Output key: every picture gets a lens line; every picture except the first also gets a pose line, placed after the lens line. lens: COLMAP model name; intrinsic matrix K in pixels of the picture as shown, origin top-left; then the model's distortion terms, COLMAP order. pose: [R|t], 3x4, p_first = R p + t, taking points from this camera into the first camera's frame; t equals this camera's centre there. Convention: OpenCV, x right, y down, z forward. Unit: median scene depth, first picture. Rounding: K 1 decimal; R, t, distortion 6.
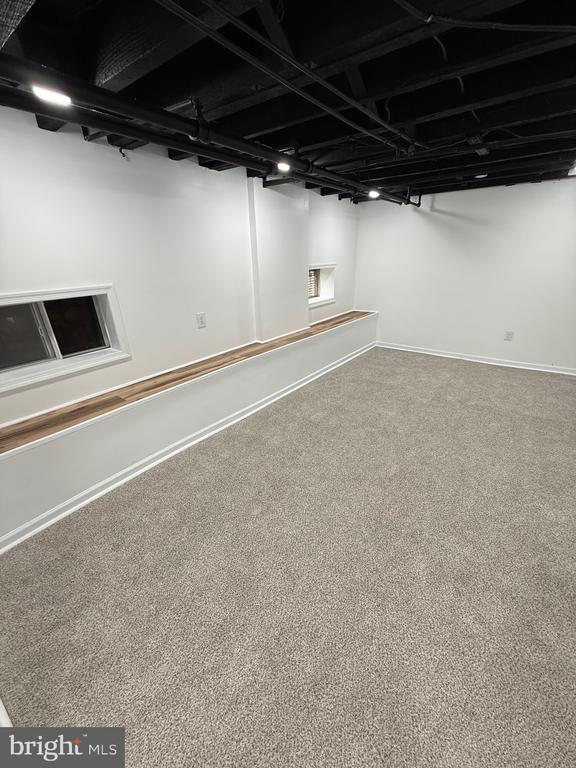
lens RADIAL K [[306.4, 0, 292.0], [0, 306.4, 387.2], [0, 0, 1]] dist [-0.000701, 0.000237]
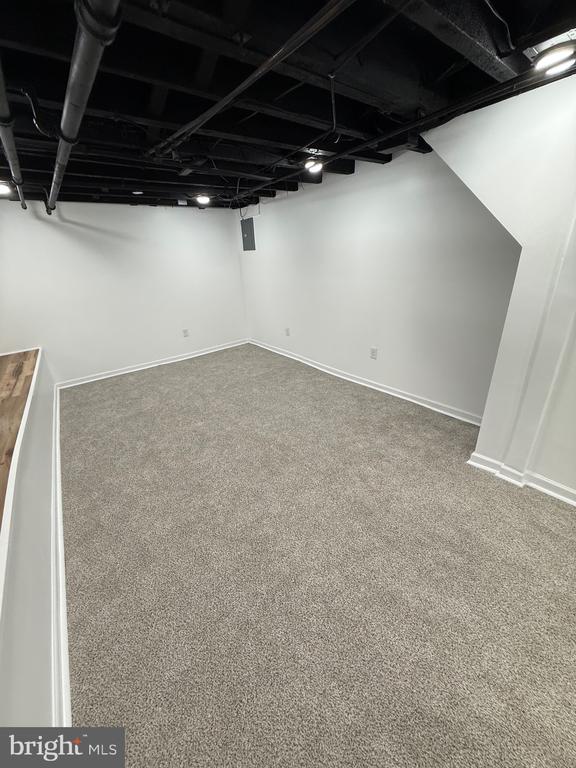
lens RADIAL K [[306.4, 0, 288.4], [0, 306.4, 385.4], [0, 0, 1]] dist [-0.000701, 0.000237]
pose [[0.280441, -0.373879, 0.884063, -0.380463], [0.429323, 0.872618, 0.232850, -0.117684], [-0.858507, 0.314248, 0.405233, 0.300016]]
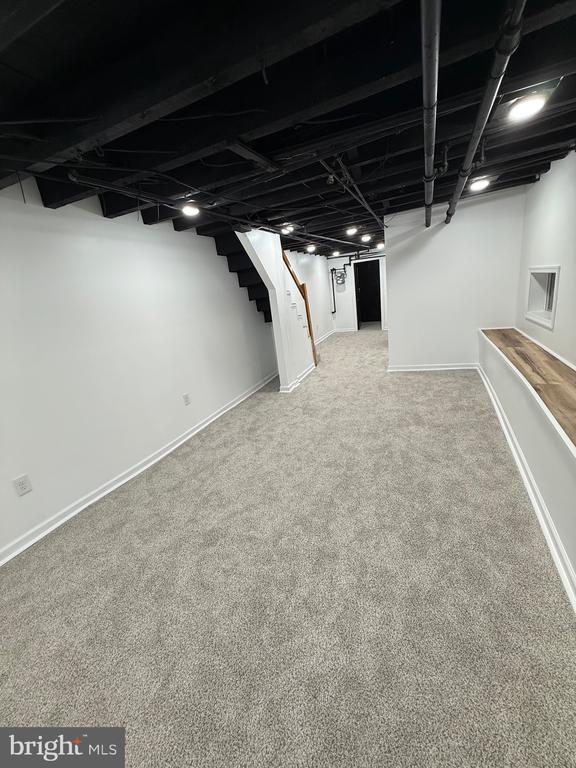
lens RADIAL K [[306.4, 0, 289.1], [0, 306.4, 381.8], [0, 0, 1]] dist [-0.000701, 0.000237]
pose [[-0.963130, 0.204602, -0.174697, 0.489894], [0.045909, 0.764805, 0.642624, -0.535964], [0.265091, 0.610911, -0.745999, 1.256018]]
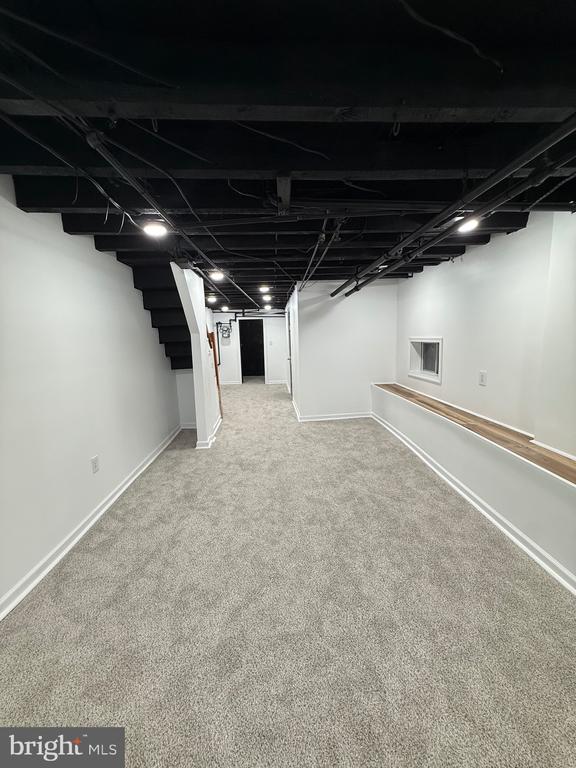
lens RADIAL K [[306.4, 0, 289.8], [0, 306.4, 382.3], [0, 0, 1]] dist [-0.000701, 0.000237]
pose [[-0.767341, 0.139583, -0.625863, 0.727682], [-0.215363, 0.863229, 0.456568, -0.464789], [0.603992, 0.485131, -0.632330, 1.098412]]
